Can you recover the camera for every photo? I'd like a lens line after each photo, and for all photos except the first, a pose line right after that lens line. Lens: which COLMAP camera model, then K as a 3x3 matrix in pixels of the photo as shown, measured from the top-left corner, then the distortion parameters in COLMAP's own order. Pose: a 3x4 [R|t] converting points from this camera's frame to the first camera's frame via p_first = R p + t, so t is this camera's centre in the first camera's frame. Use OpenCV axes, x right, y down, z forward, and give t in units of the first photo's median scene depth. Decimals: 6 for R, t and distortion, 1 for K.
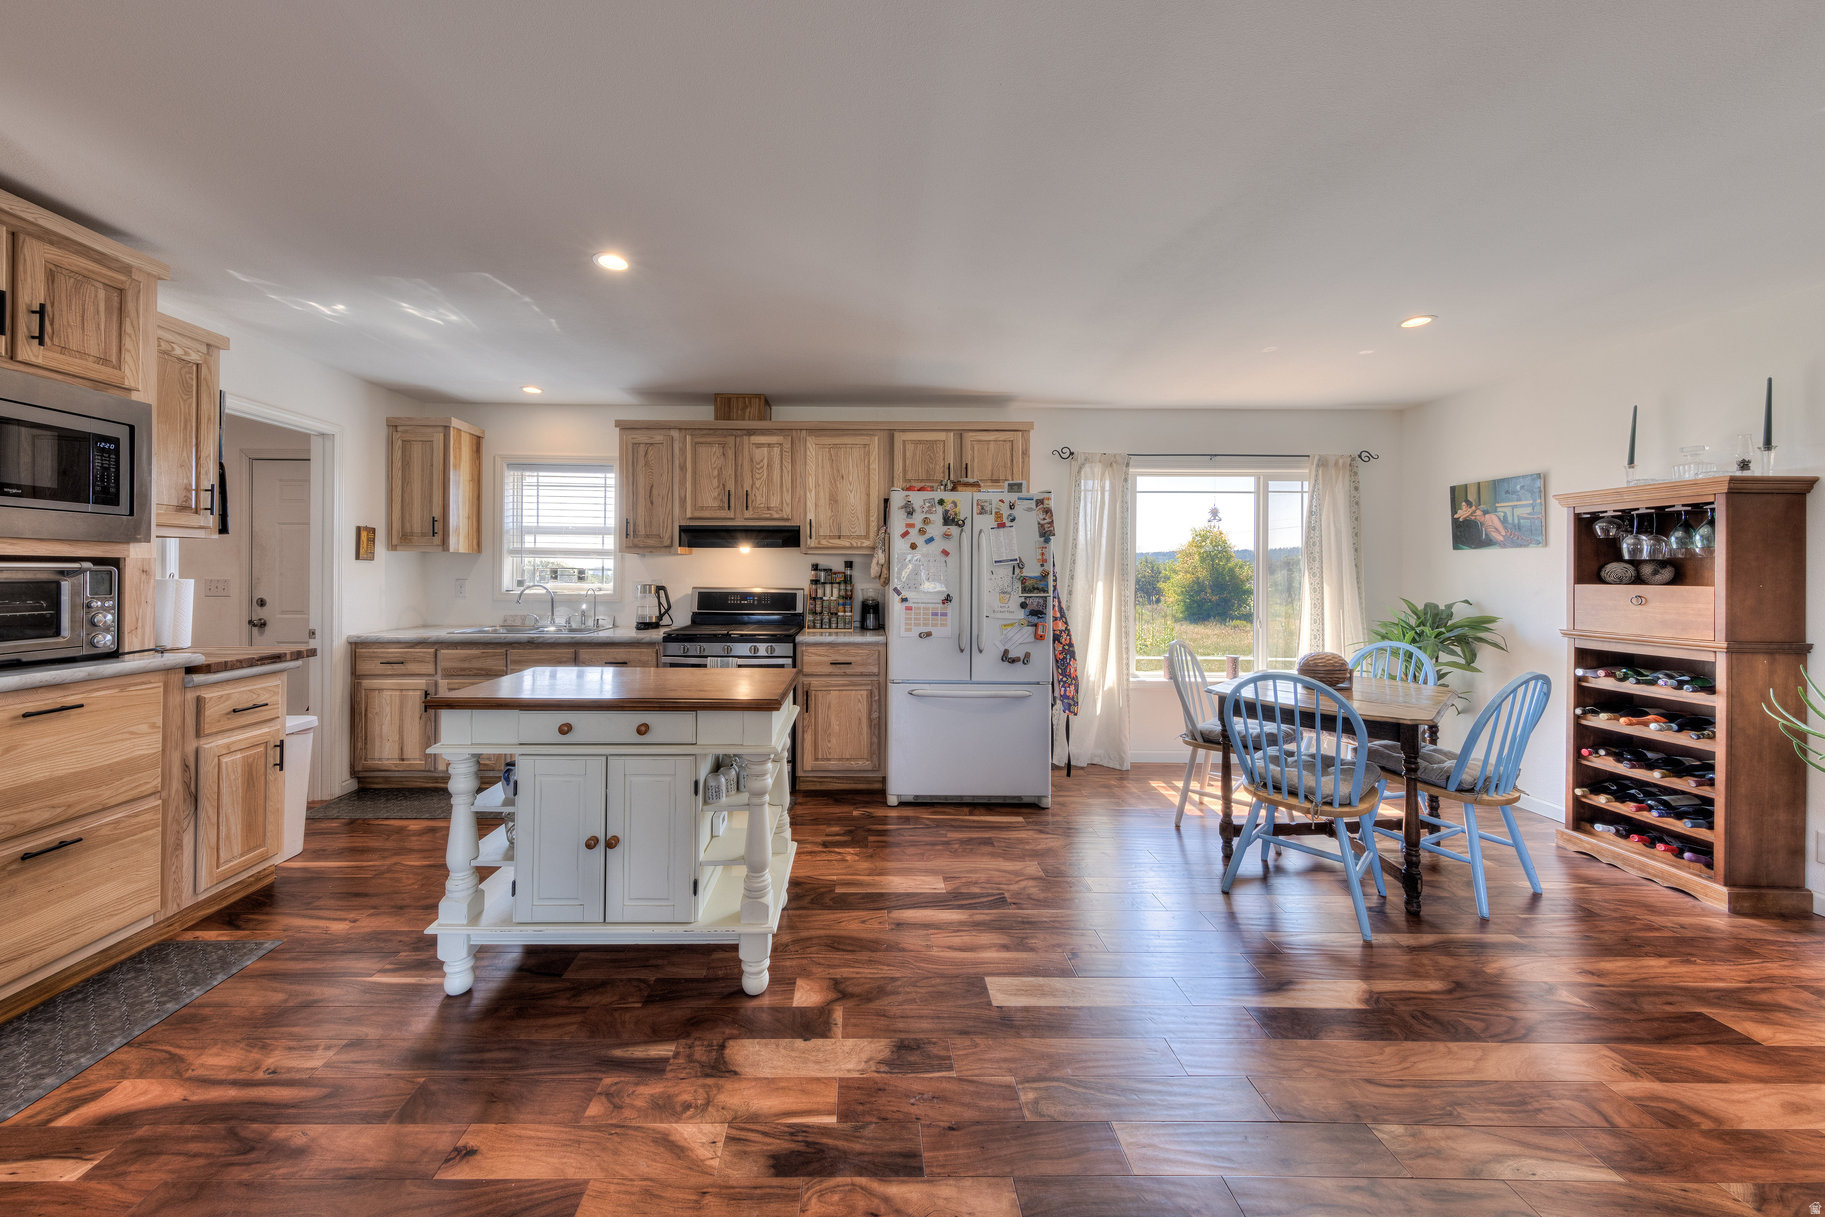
lens RADIAL K [[608.1, 0, 870.1], [0, 608.1, 571.5], [0, 0, 1]] dist [0.010774, -0.001113]
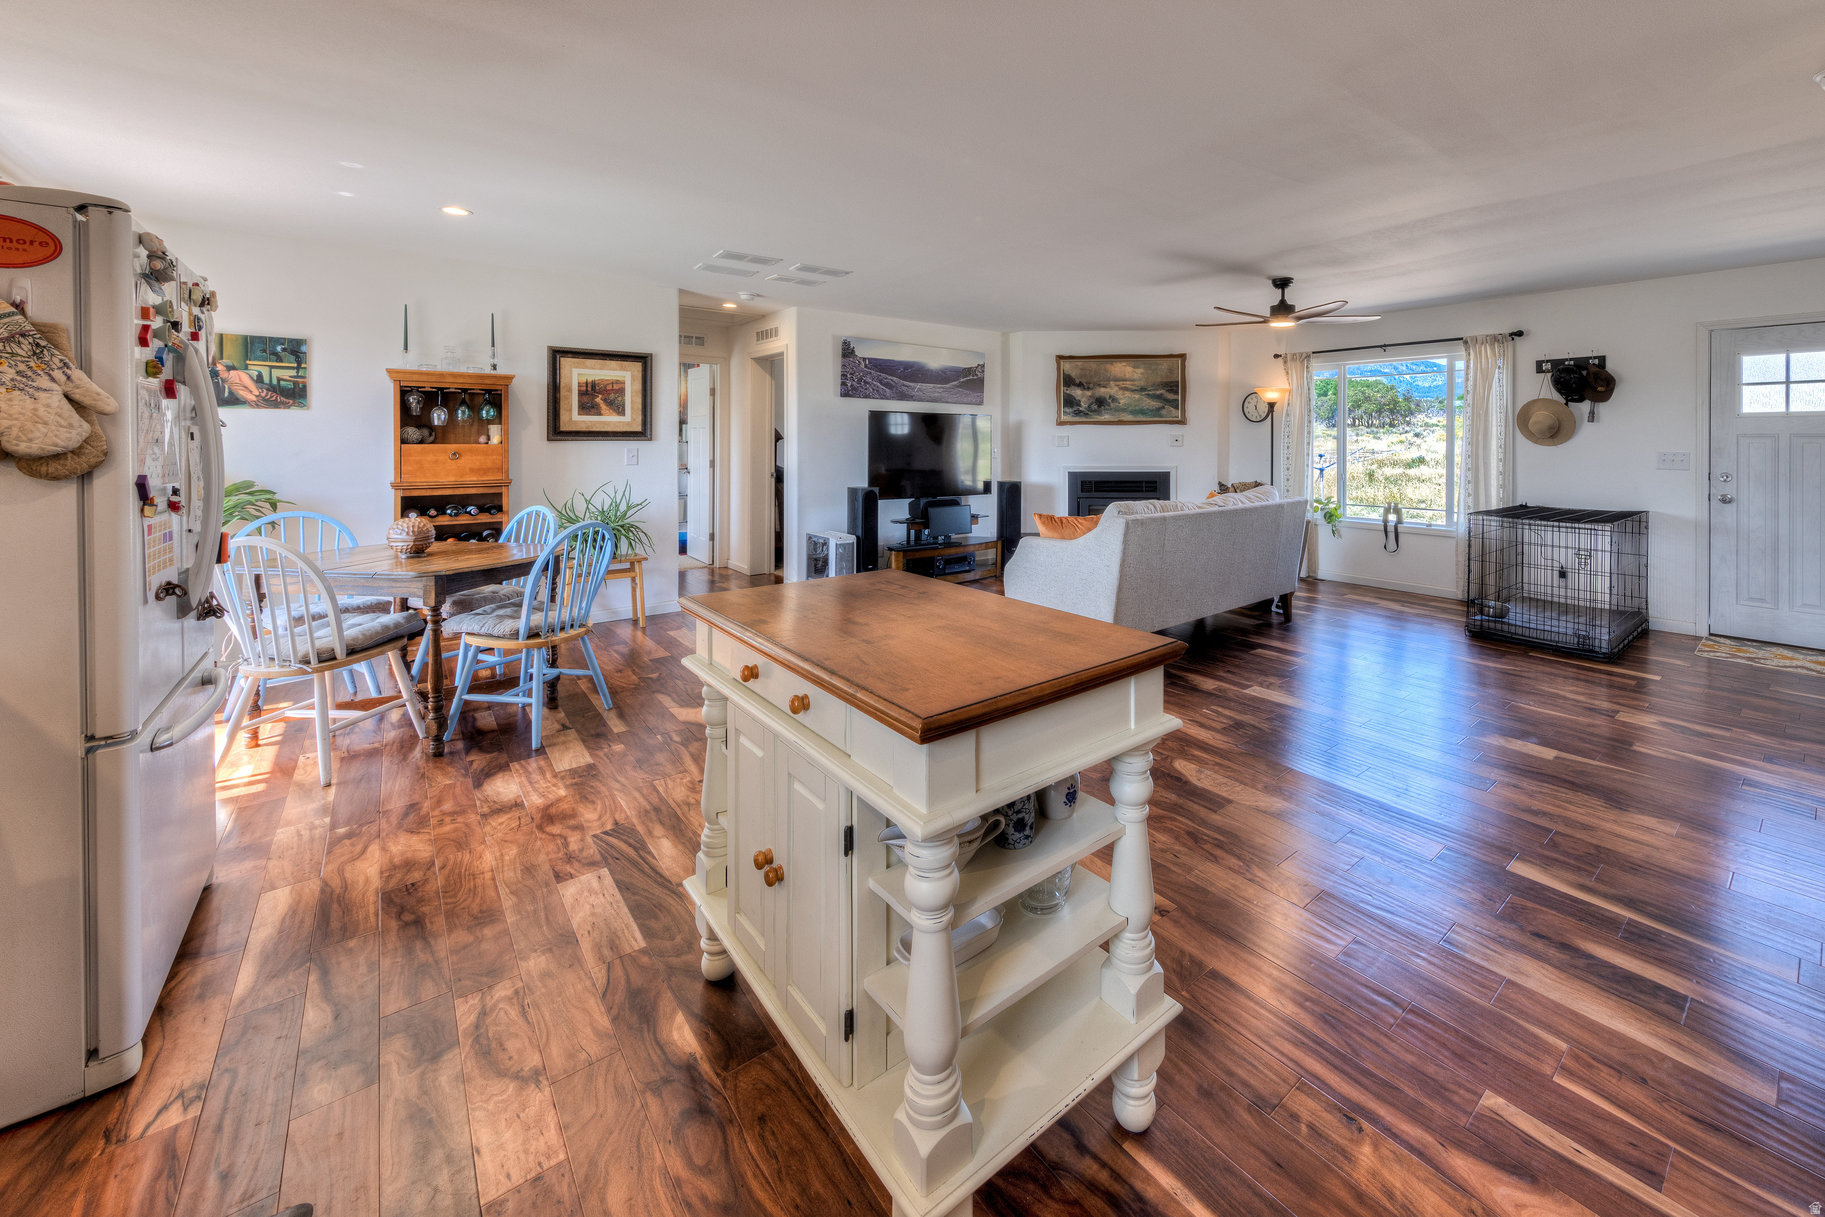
lens RADIAL K [[722.8, 0, 1029.1], [0, 722.8, 435.3], [0, 0, 1]] dist [0.010172, -0.001380]
pose [[-0.657071, -0.002720, 0.753824, -0.608079], [-0.007709, 0.999965, -0.003111, -0.001646], [-0.753789, -0.007856, -0.657069, 0.824380]]
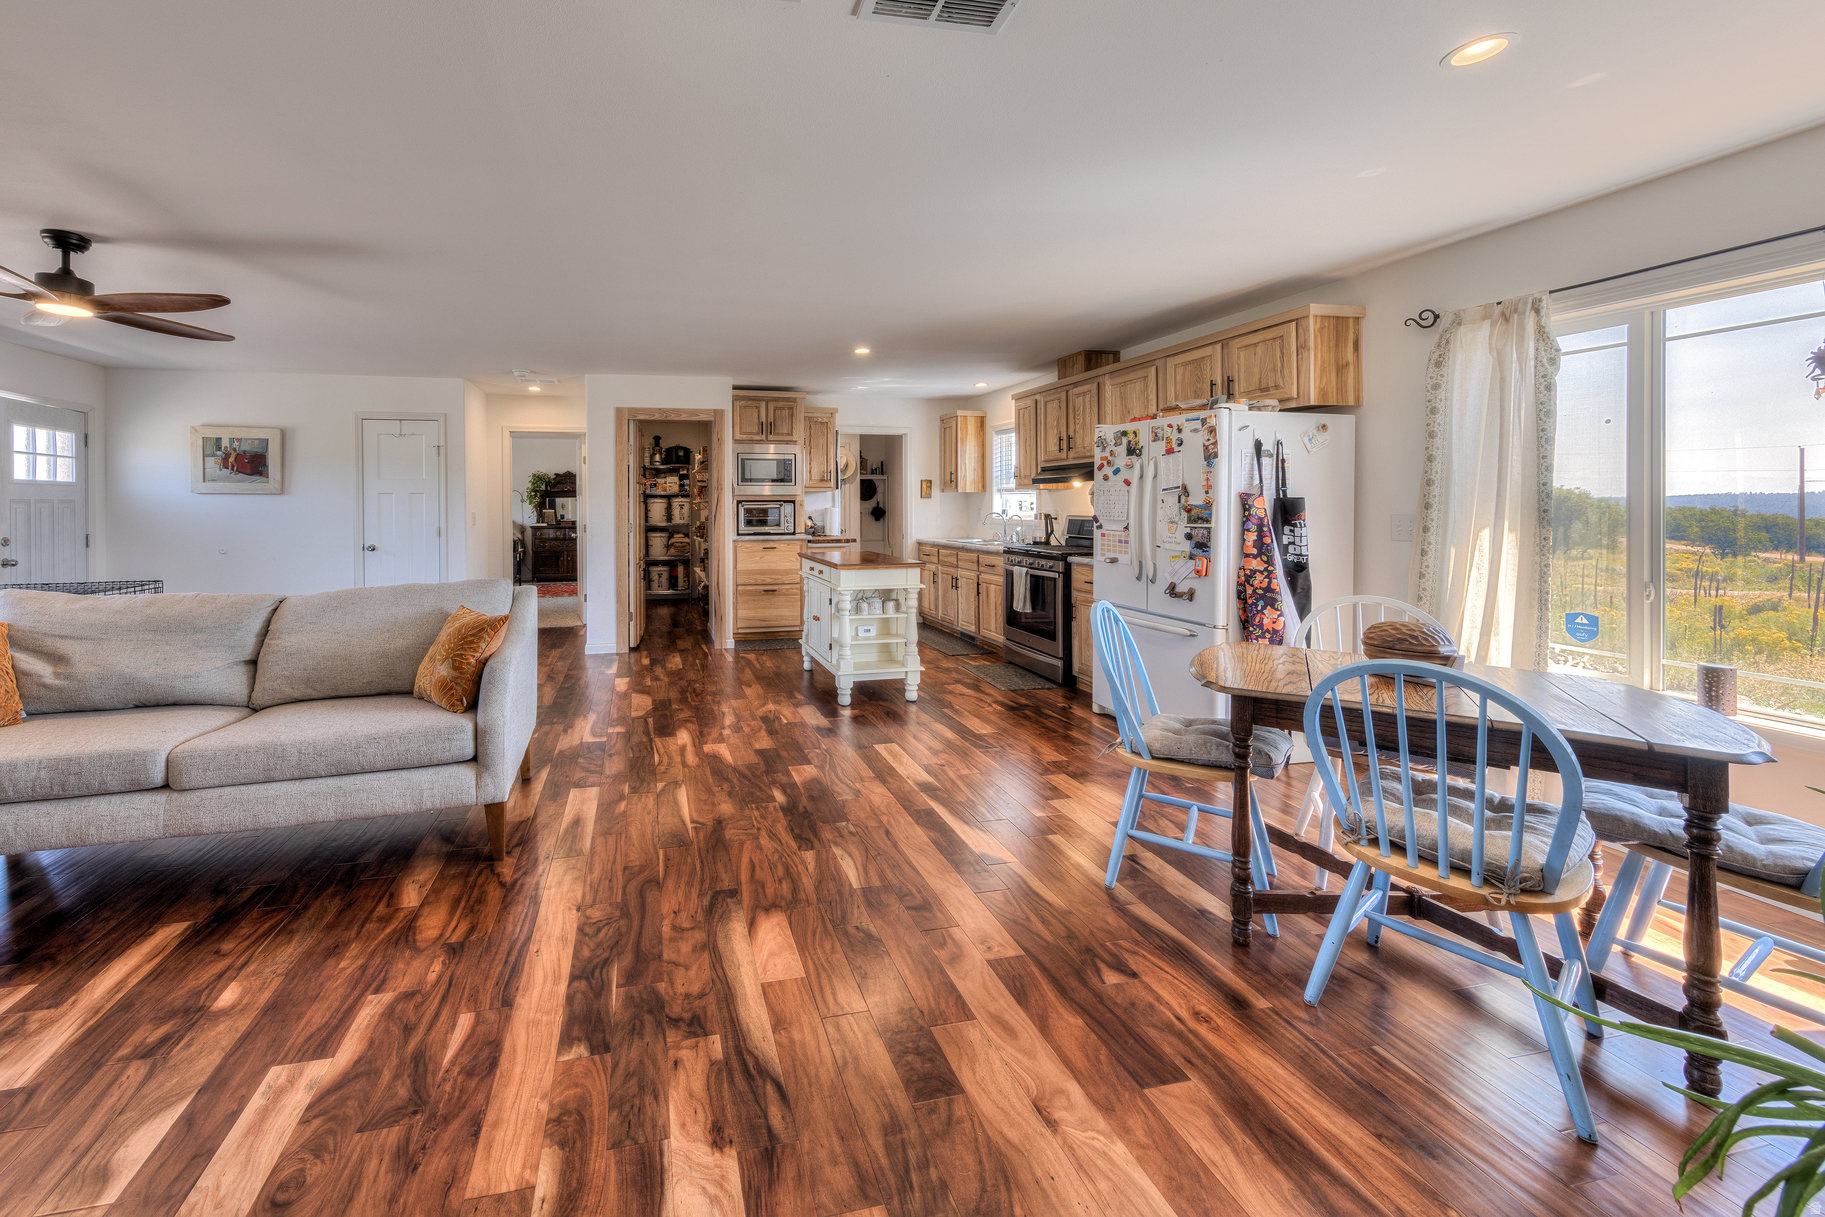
lens RADIAL K [[634.7, 0, 787.3], [0, 634.7, 505.8], [0, 0, 1]] dist [0.002673, 0.000060]
pose [[0.209256, -0.004542, -0.977850, 0.980030], [0.006705, 0.999972, -0.003210, 0.007648], [0.977838, -0.005885, 0.209281, 0.202054]]
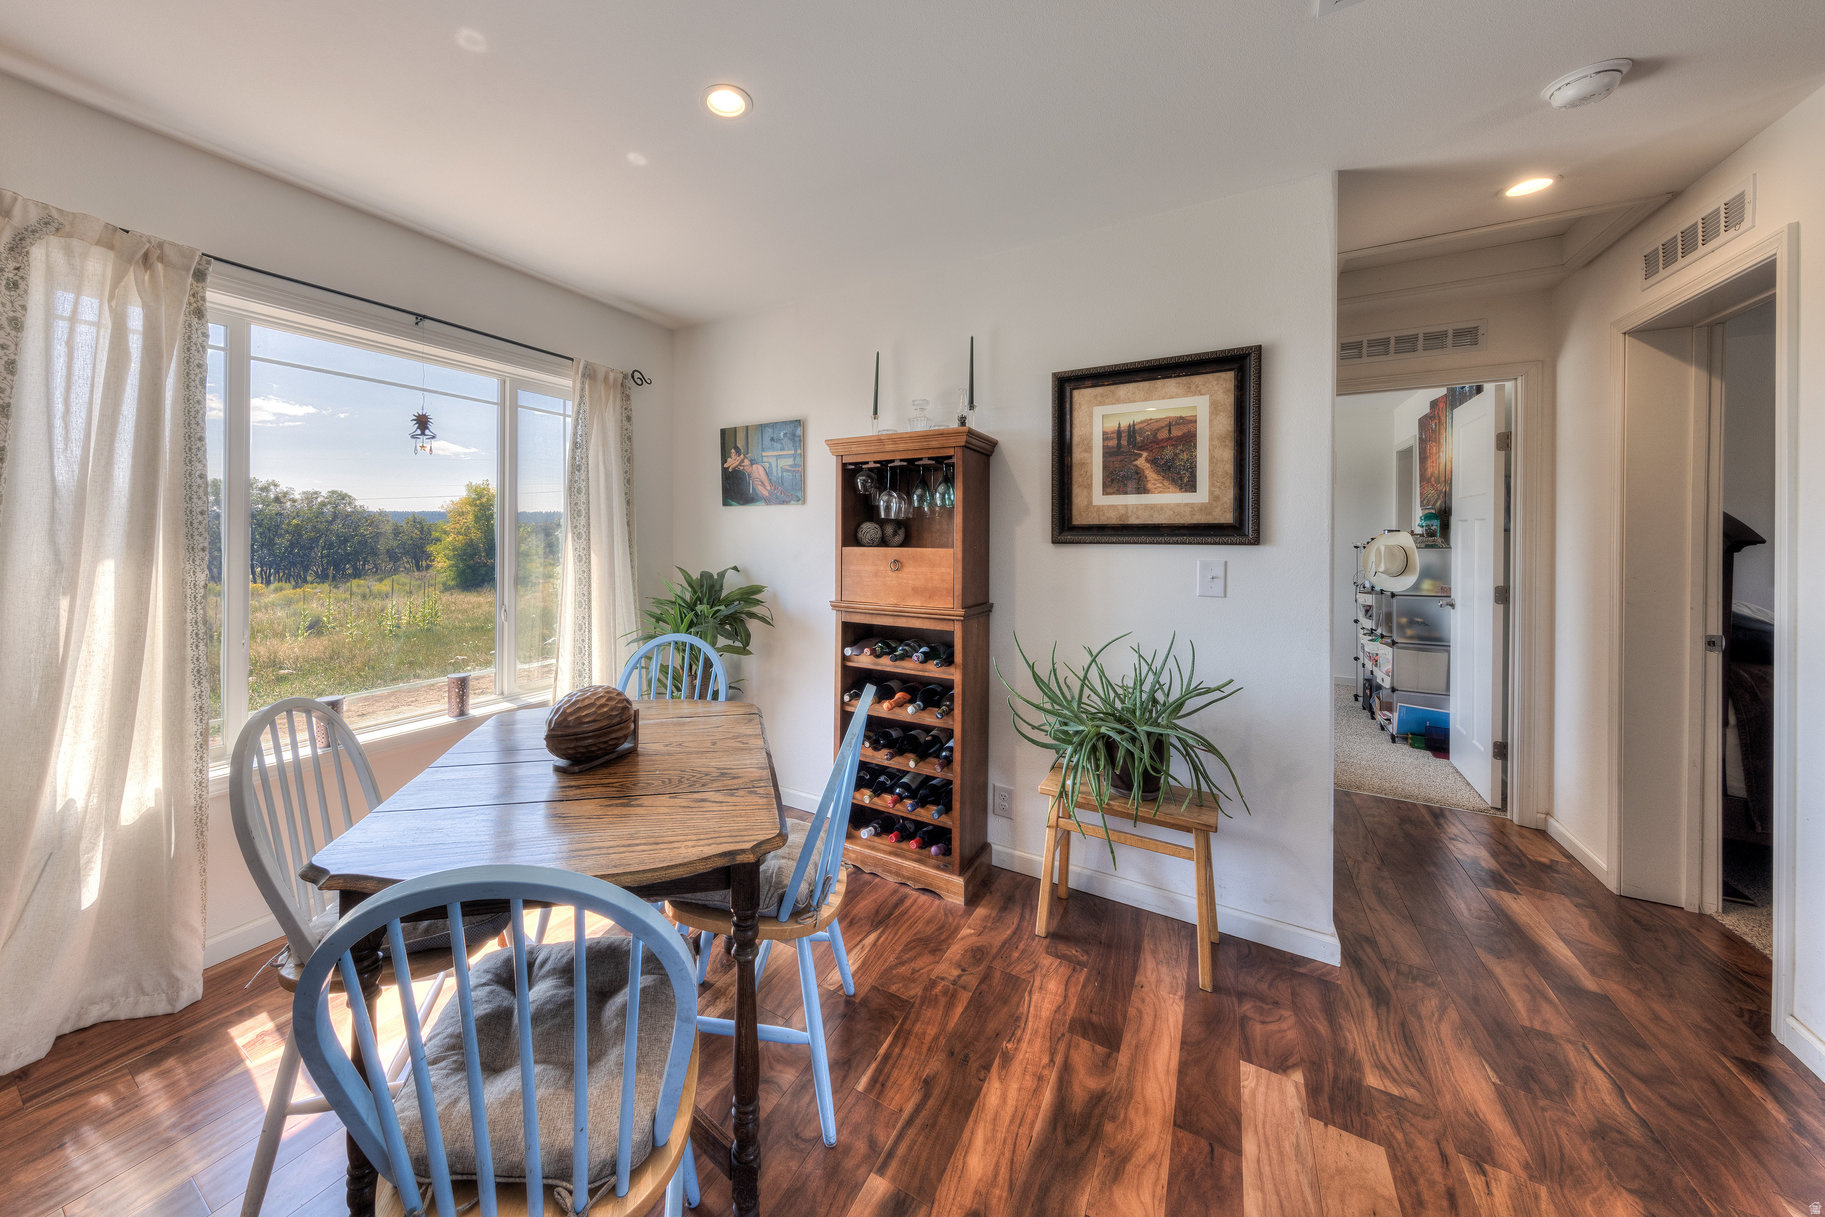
lens RADIAL K [[608.1, 0, 820.9], [0, 608.1, 539.3], [0, 0, 1]] dist [0.010774, -0.001113]
pose [[0.541098, -0.003986, 0.840950, 0.346171], [-0.004490, 0.999961, 0.007628, 0.003360], [-0.840948, -0.007904, 0.541059, 0.466495]]
